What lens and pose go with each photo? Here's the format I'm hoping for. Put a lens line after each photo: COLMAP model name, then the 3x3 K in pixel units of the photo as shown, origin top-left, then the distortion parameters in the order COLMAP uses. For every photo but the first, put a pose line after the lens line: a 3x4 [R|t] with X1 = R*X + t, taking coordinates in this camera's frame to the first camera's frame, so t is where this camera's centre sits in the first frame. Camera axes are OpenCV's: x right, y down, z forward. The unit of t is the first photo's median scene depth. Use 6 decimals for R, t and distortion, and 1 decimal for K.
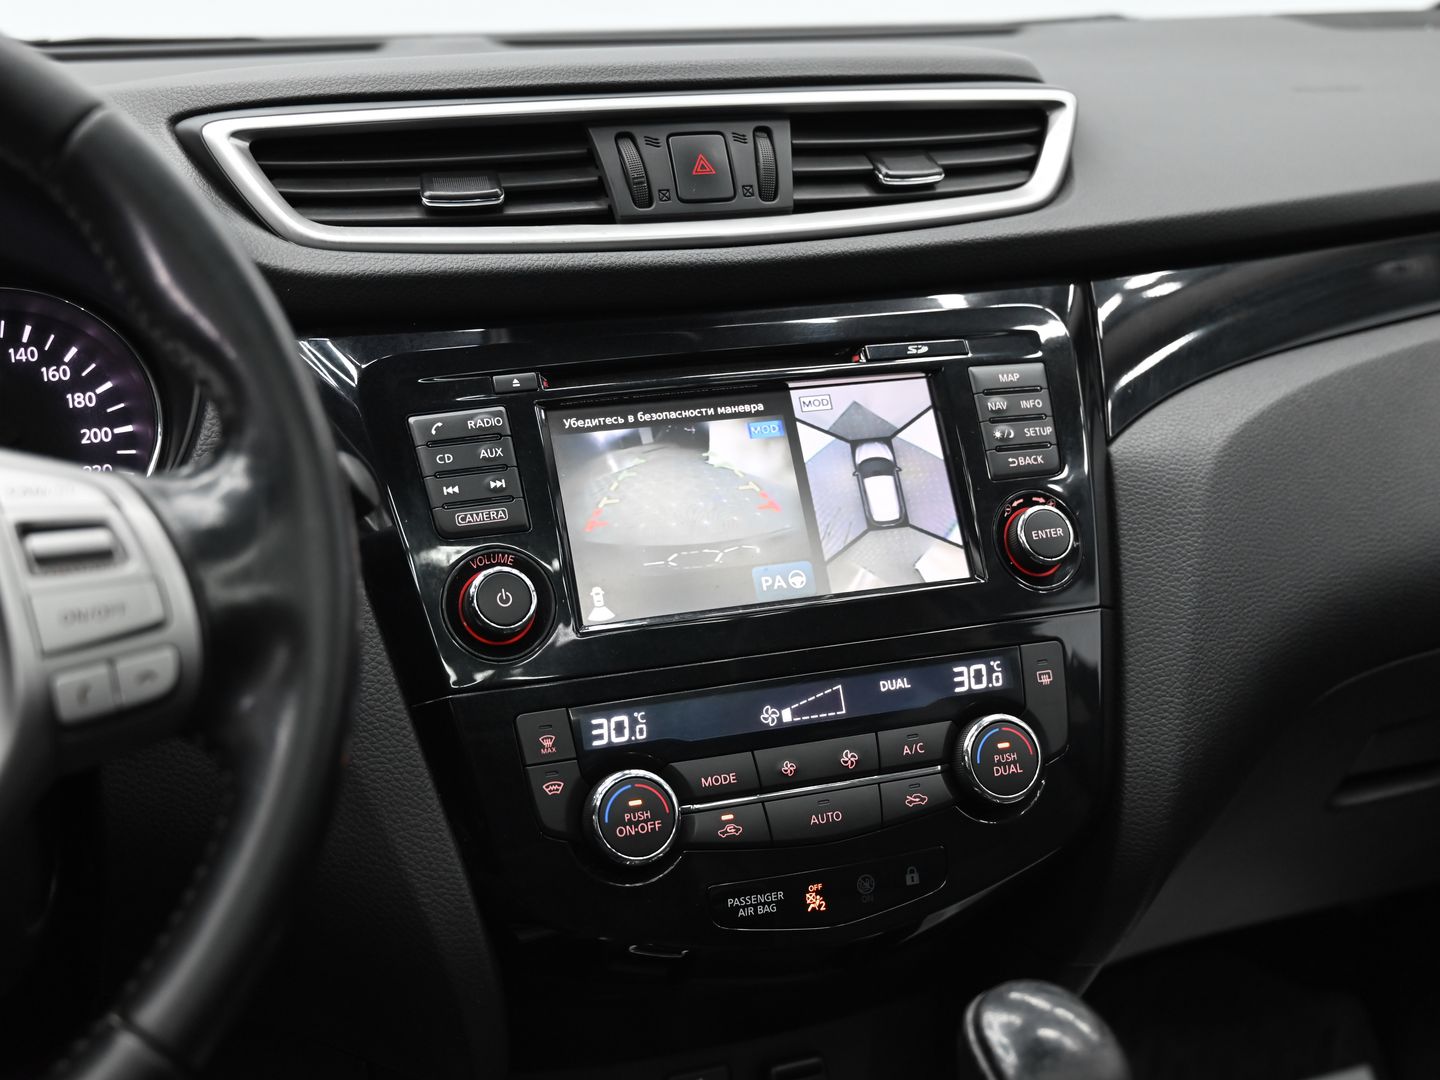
lens RADIAL K [[2042.6, 0, 720.0], [0, 2042.6, 540.0], [0, 0, 1]] dist [-0.031663, 0.064754]
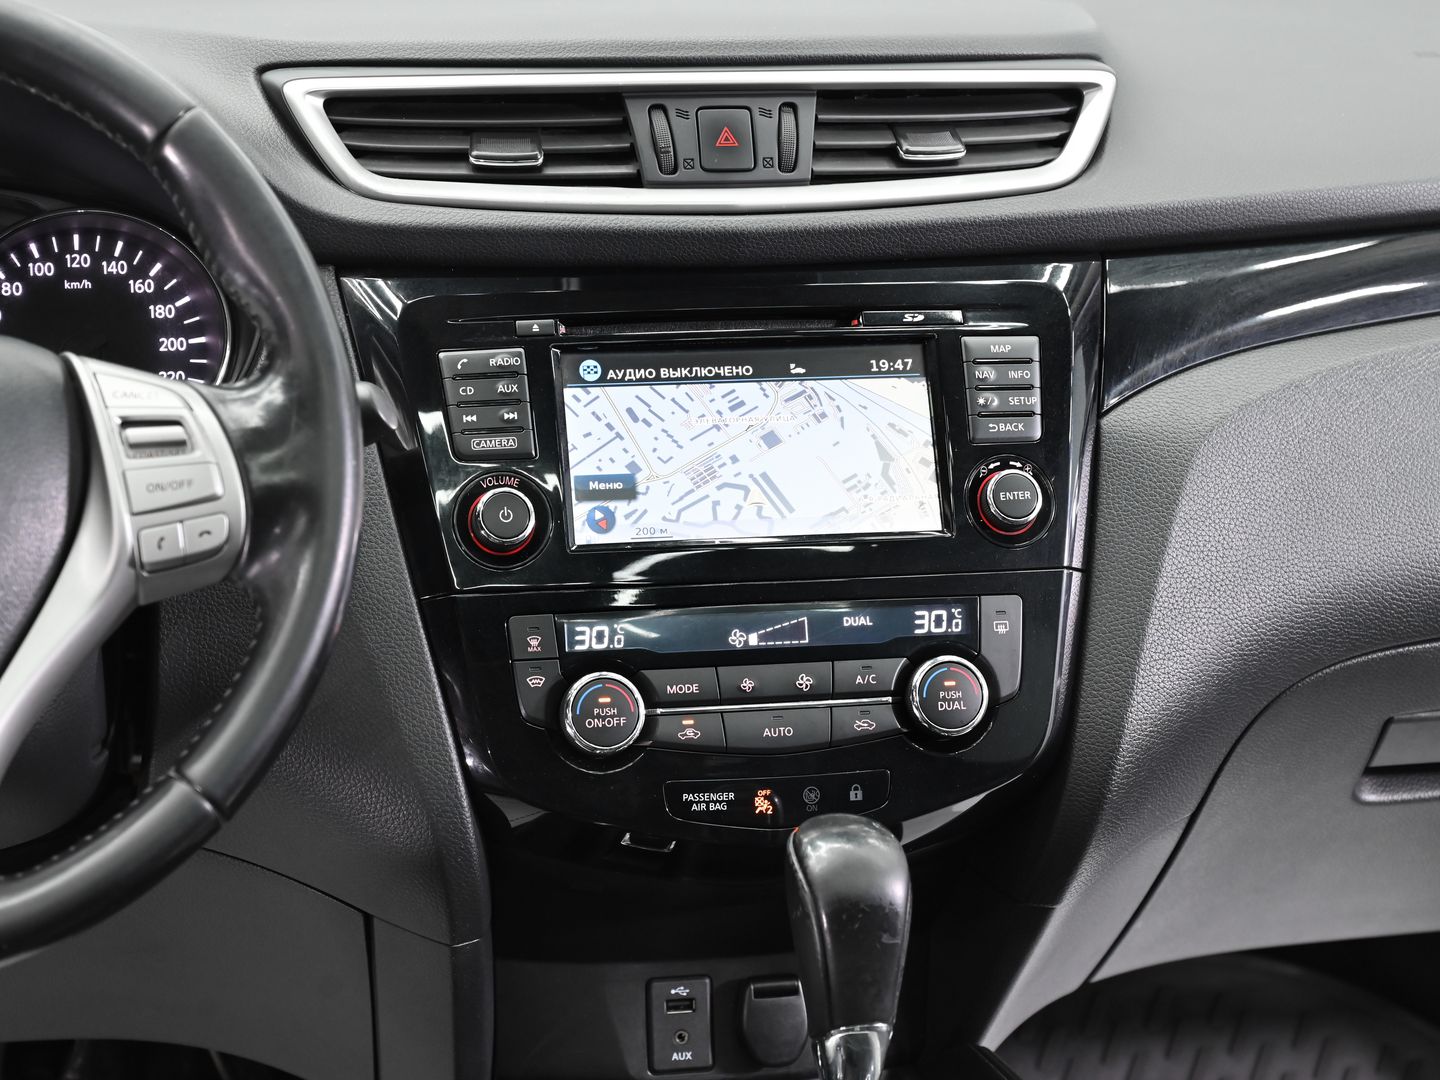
lens RADIAL K [[3490.3, 0, 720.0], [0, 3490.3, 540.0], [0, 0, 1]] dist [-0.047082, -0.344599]
pose [[0.988701, 0.074668, -0.129980, 0.253571], [-0.072979, 0.997176, 0.017717, -0.001159], [0.130935, -0.008032, 0.991358, -0.880535]]
